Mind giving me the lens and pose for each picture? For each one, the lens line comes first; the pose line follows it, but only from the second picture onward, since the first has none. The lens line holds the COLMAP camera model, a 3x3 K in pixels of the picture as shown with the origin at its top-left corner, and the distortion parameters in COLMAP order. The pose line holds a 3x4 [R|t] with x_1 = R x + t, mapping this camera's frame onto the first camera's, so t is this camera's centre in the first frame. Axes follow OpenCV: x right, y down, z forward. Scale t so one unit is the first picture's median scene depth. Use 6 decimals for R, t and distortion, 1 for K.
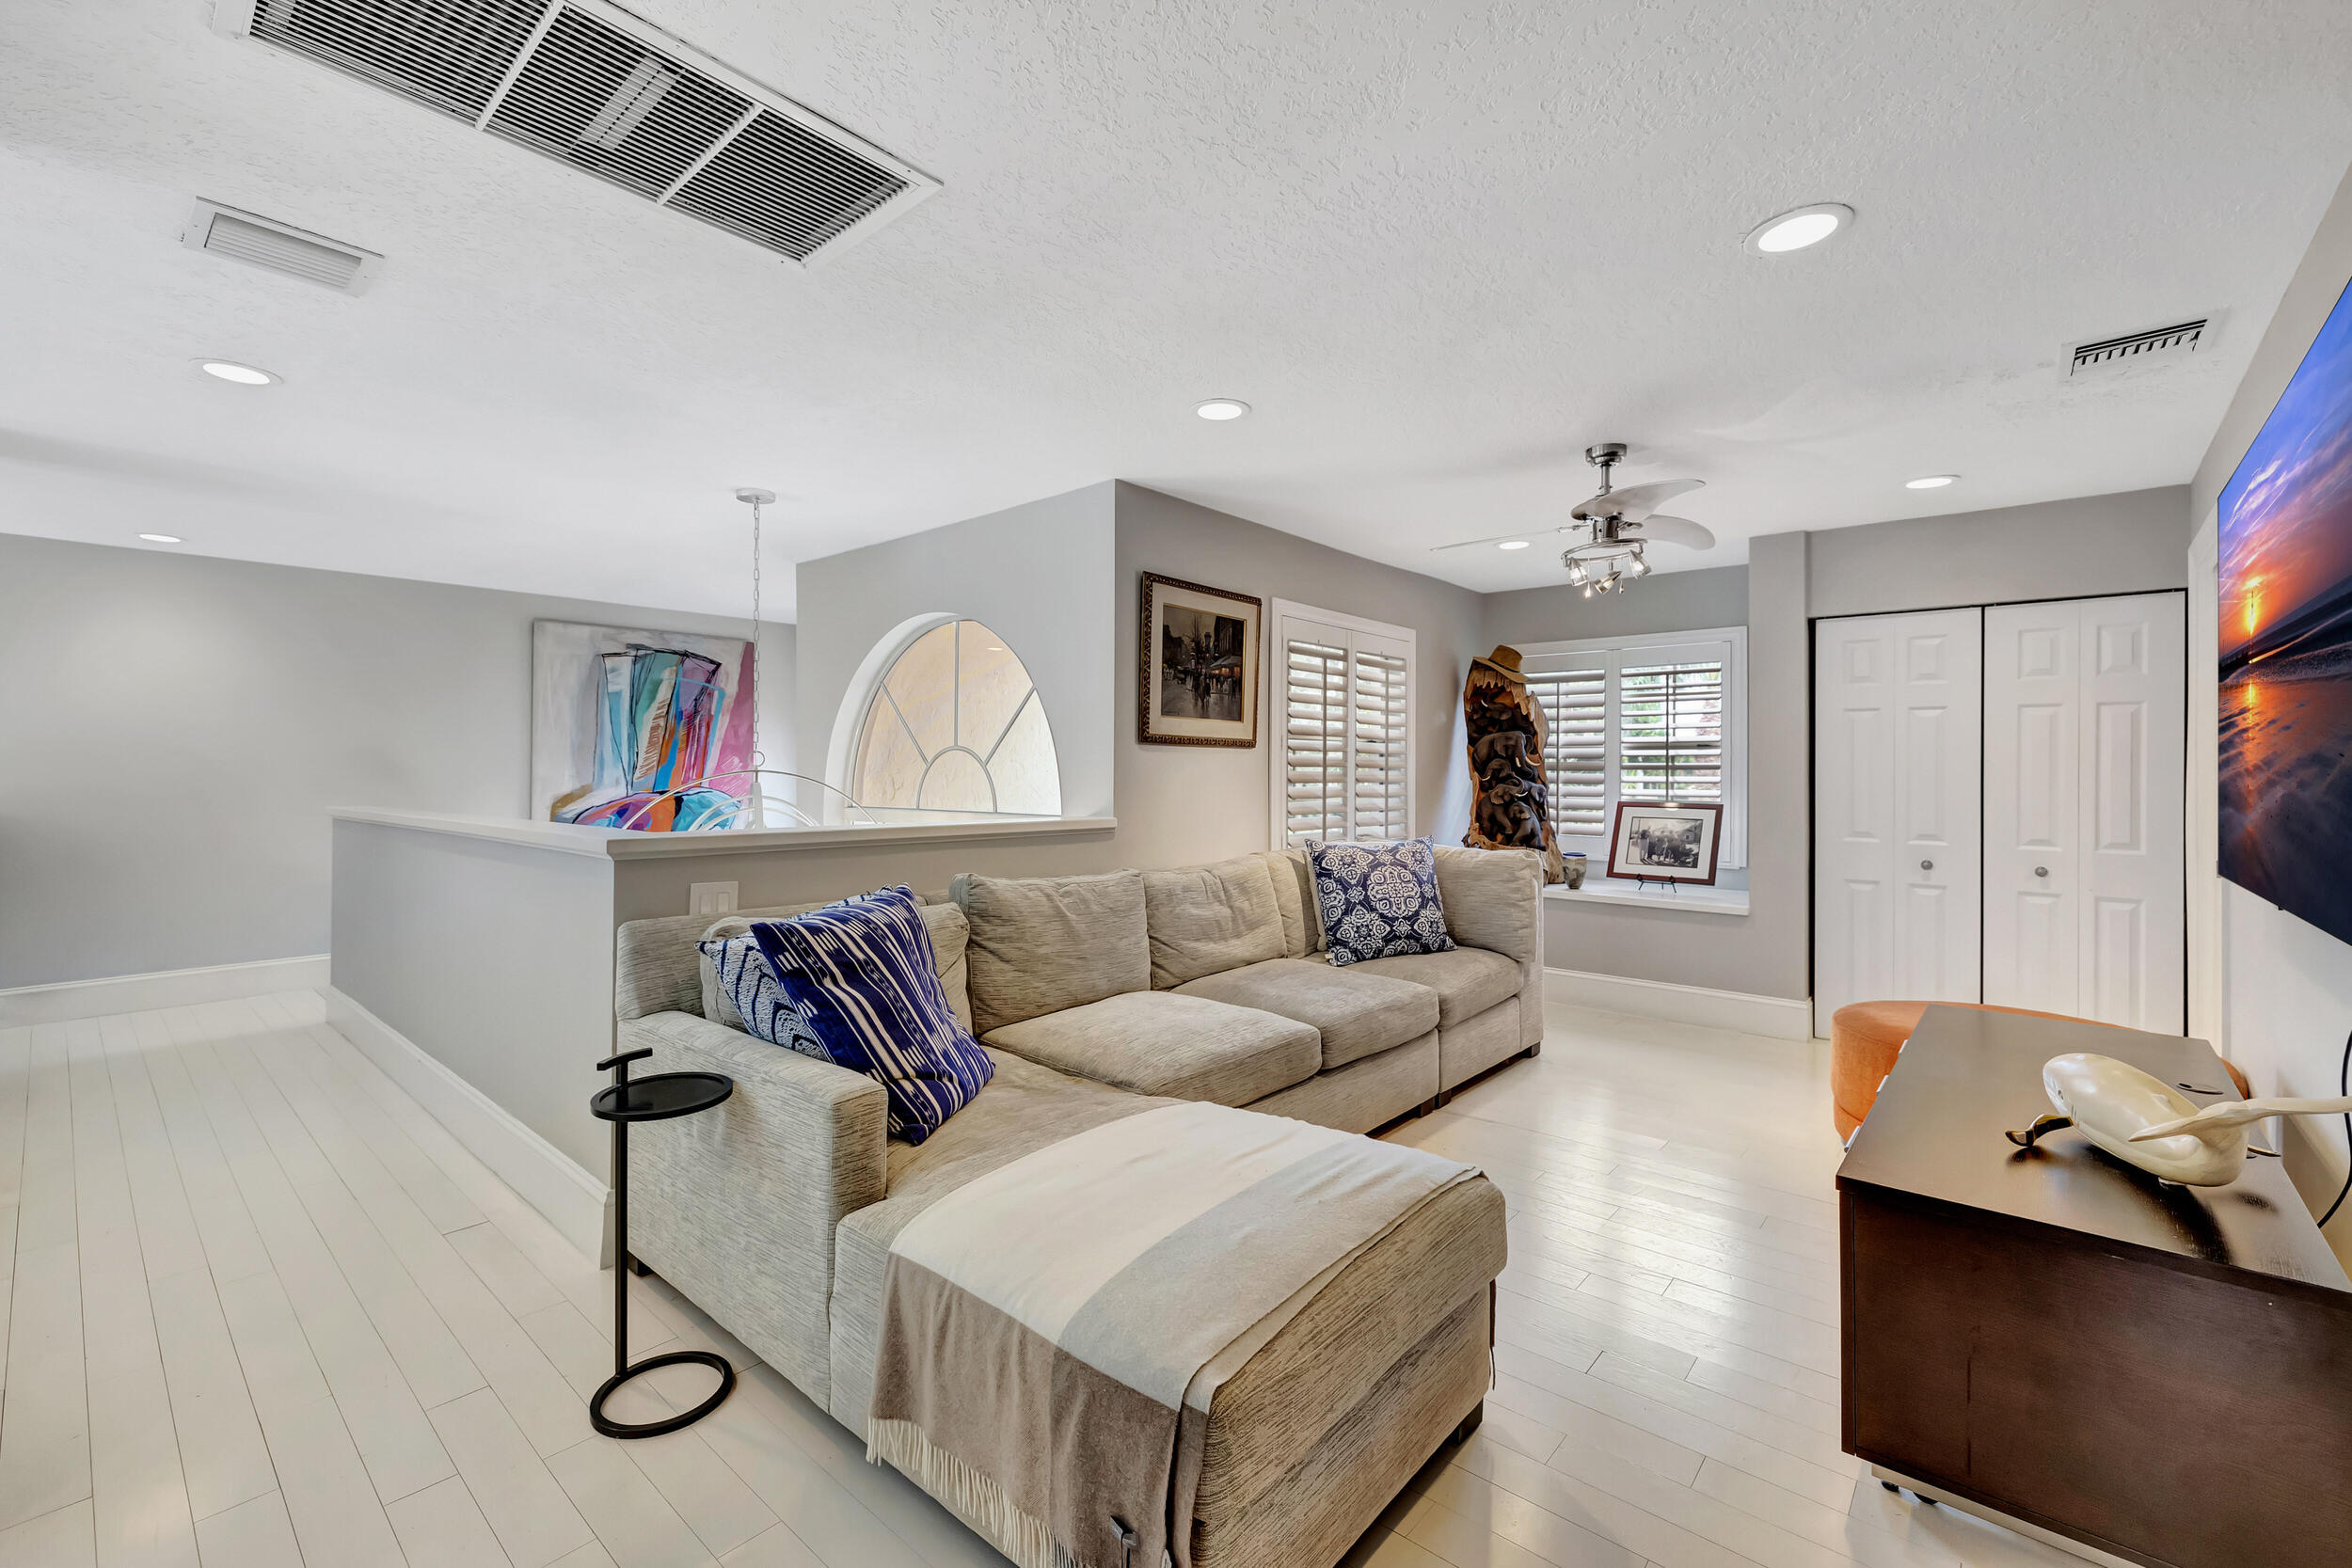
lens RADIAL K [[995.6, 0, 1167.2], [0, 995.6, 769.6], [0, 0, 1]] dist [0.001159, 0.000141]
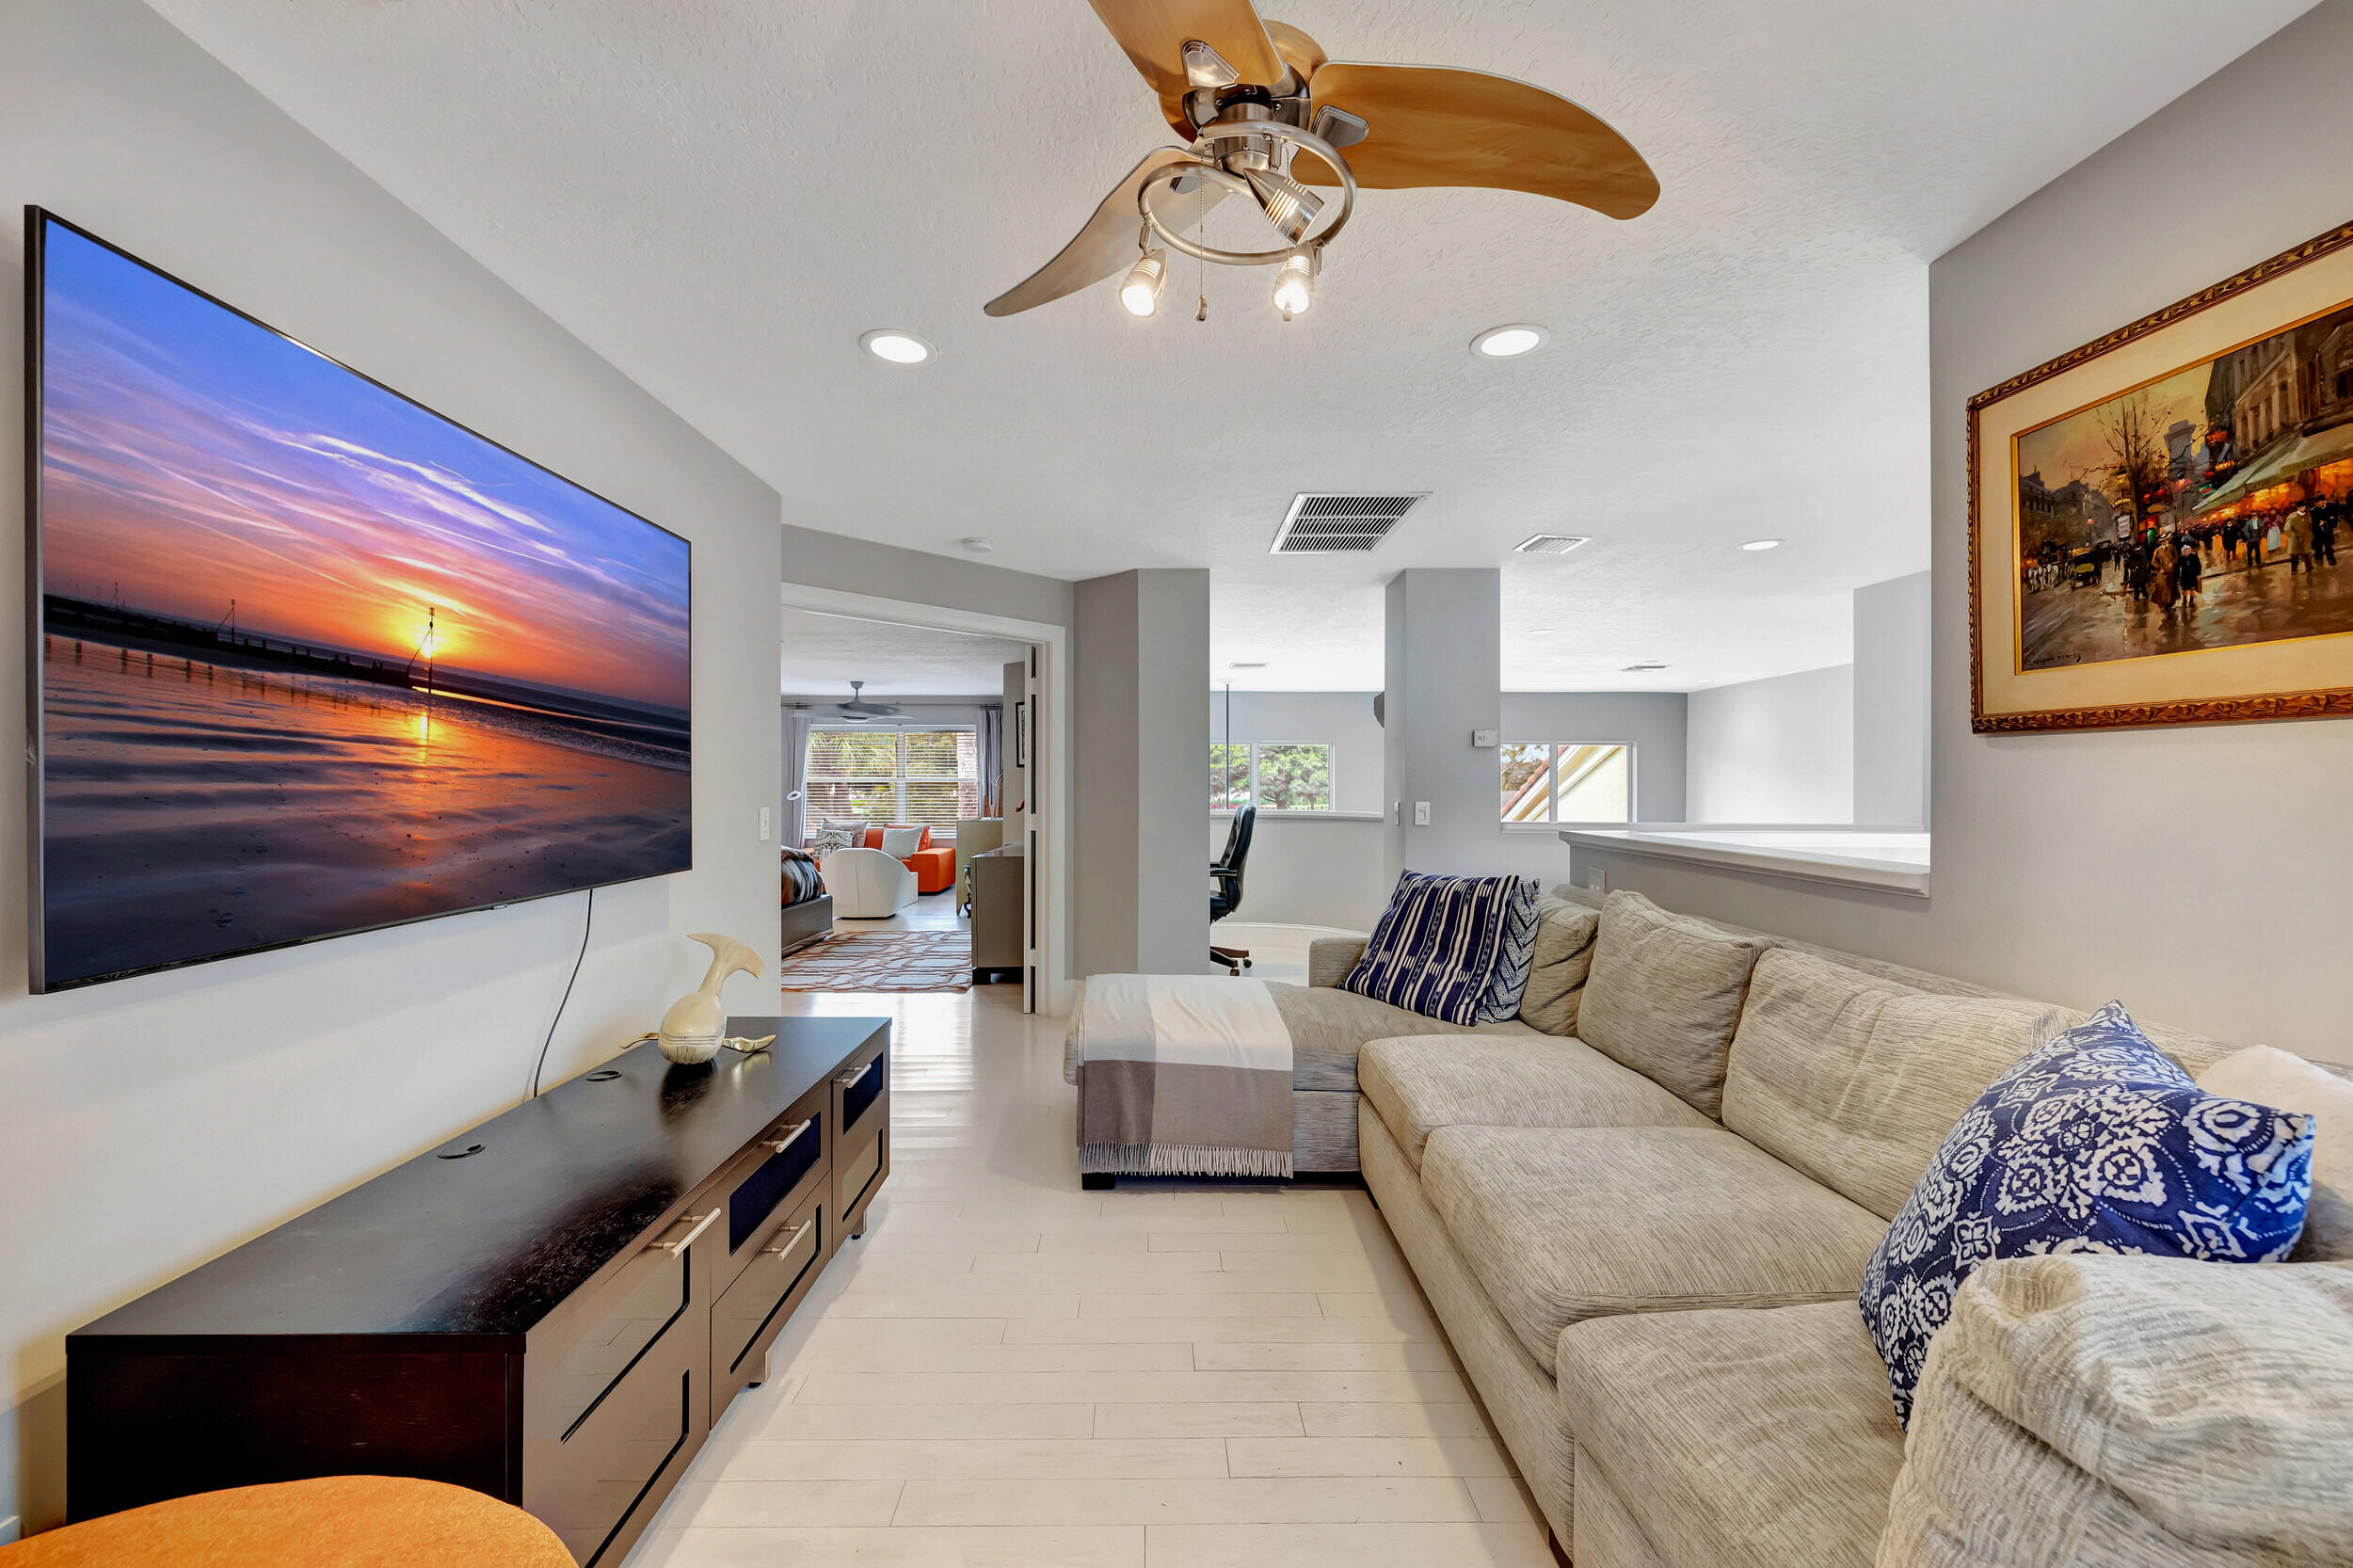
lens RADIAL K [[996.2, 0, 1167.7], [0, 996.2, 769.6], [0, 0, 1]] dist [0.001159, 0.000141]
pose [[-0.742732, -0.008028, -0.669541, 0.590919], [0.001670, 0.999903, -0.013843, -0.001805], [0.669587, -0.011400, -0.742646, 1.042814]]
